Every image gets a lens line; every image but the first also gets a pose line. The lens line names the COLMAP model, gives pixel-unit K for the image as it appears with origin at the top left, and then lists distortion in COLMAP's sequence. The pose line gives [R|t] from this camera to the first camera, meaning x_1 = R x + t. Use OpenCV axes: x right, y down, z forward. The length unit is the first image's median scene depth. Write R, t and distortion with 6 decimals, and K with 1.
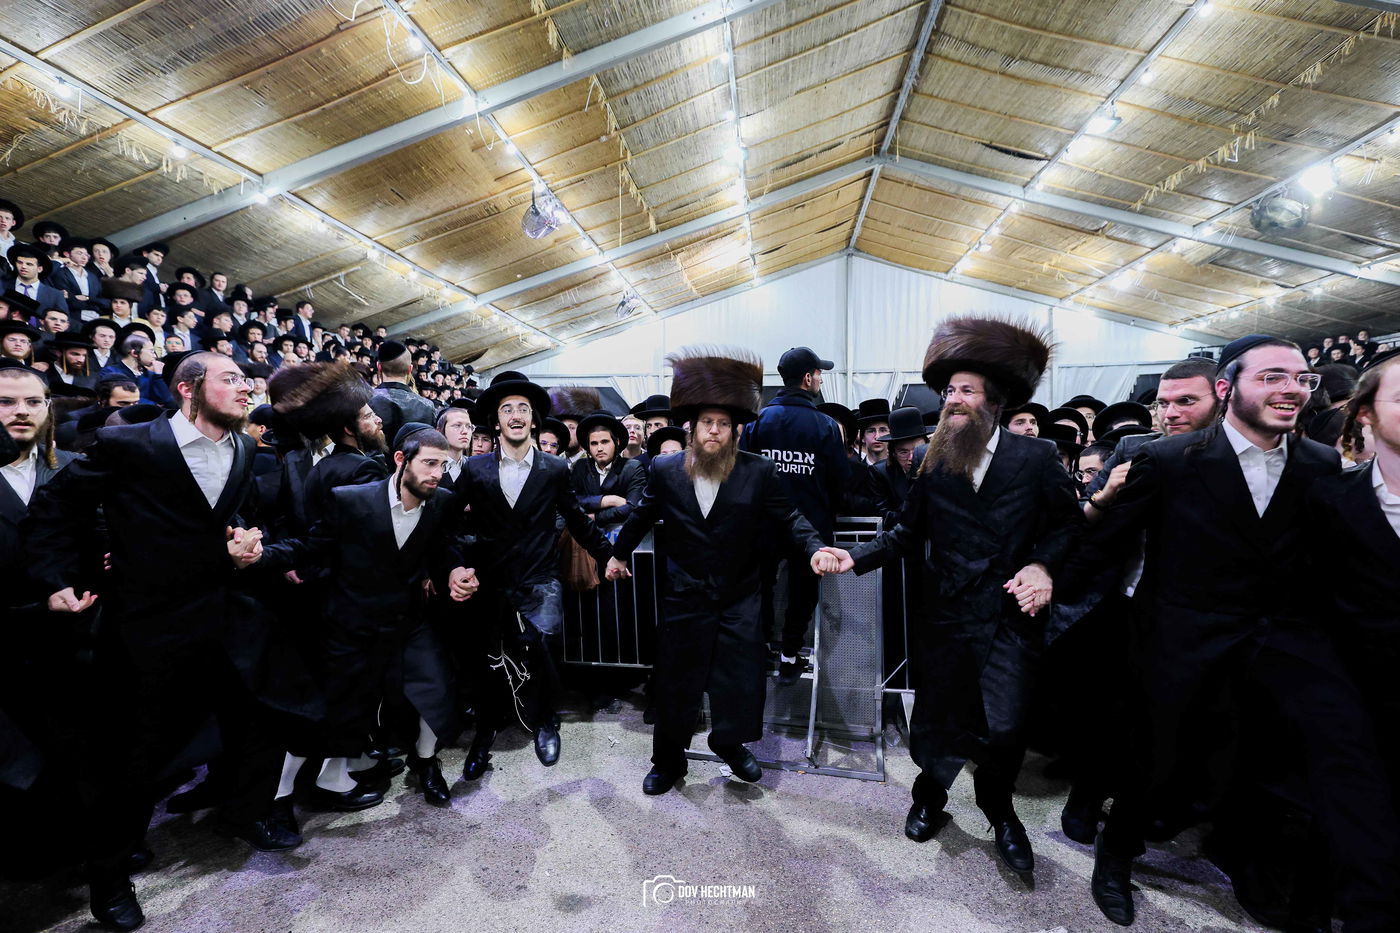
lens RADIAL K [[640.6, 0, 700.0], [0, 640.6, 466.5], [0, 0, 1]] dist [0.000015, -0.000910]
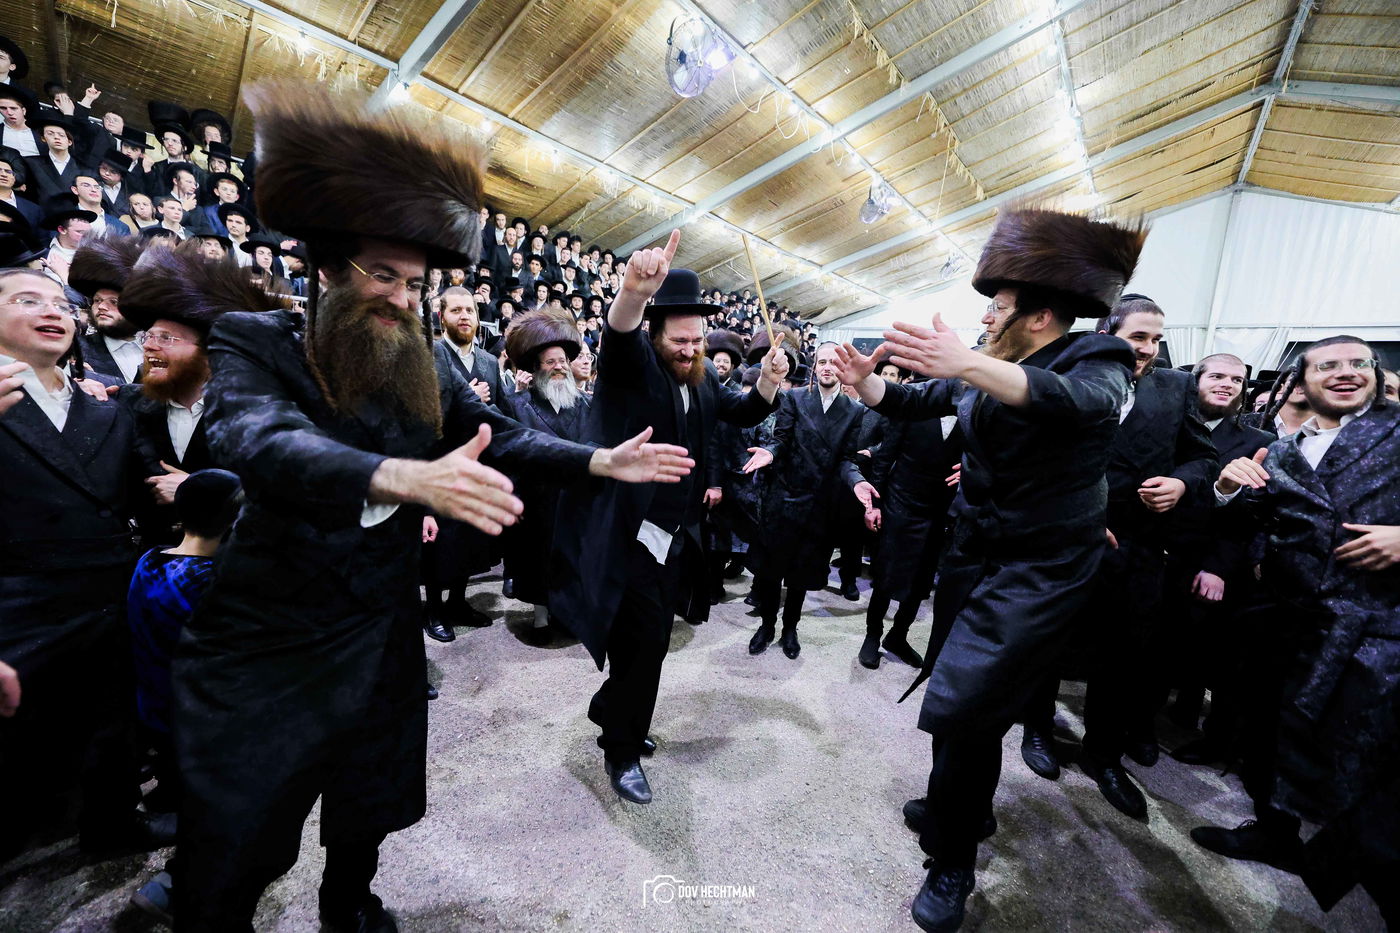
lens RADIAL K [[564.7, 0, 700.0], [0, 564.7, 466.5], [0, 0, 1]] dist [-0.001801, -0.000311]
pose [[0.860413, 0.127993, -0.493261, 0.058584], [-0.074650, 0.989160, 0.126454, 0.004867], [0.504099, -0.071981, 0.860641, -0.145144]]
